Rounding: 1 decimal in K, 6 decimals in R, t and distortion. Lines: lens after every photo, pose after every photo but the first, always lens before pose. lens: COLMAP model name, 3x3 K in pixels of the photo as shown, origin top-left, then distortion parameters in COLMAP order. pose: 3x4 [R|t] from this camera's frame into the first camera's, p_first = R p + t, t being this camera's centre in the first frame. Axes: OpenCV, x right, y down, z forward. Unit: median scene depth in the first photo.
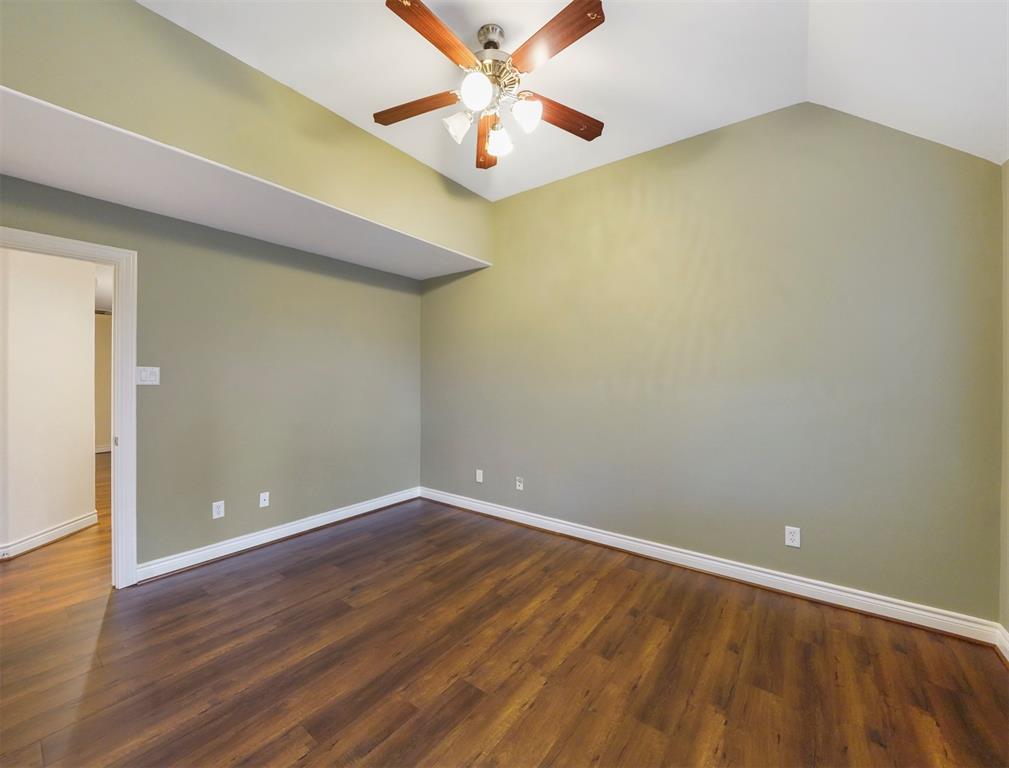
lens RADIAL K [[404.7, 0, 498.5], [0, 404.7, 379.0], [0, 0, 1]] dist [-0.019138, 0.002299]
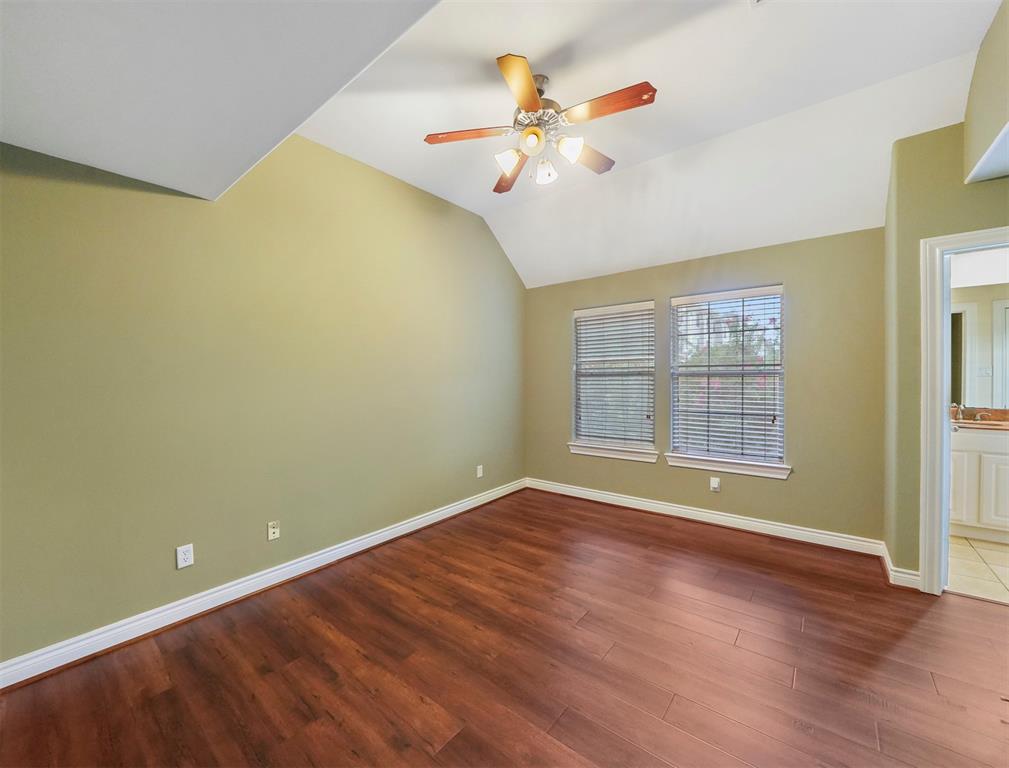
lens RADIAL K [[404.7, 0, 498.9], [0, 404.7, 380.3], [0, 0, 1]] dist [-0.019138, 0.002299]
pose [[0.025614, -0.016179, 0.999541, -0.857386], [0.013996, 0.999777, 0.015824, -0.014925], [-0.999574, 0.013584, 0.025835, 0.773478]]
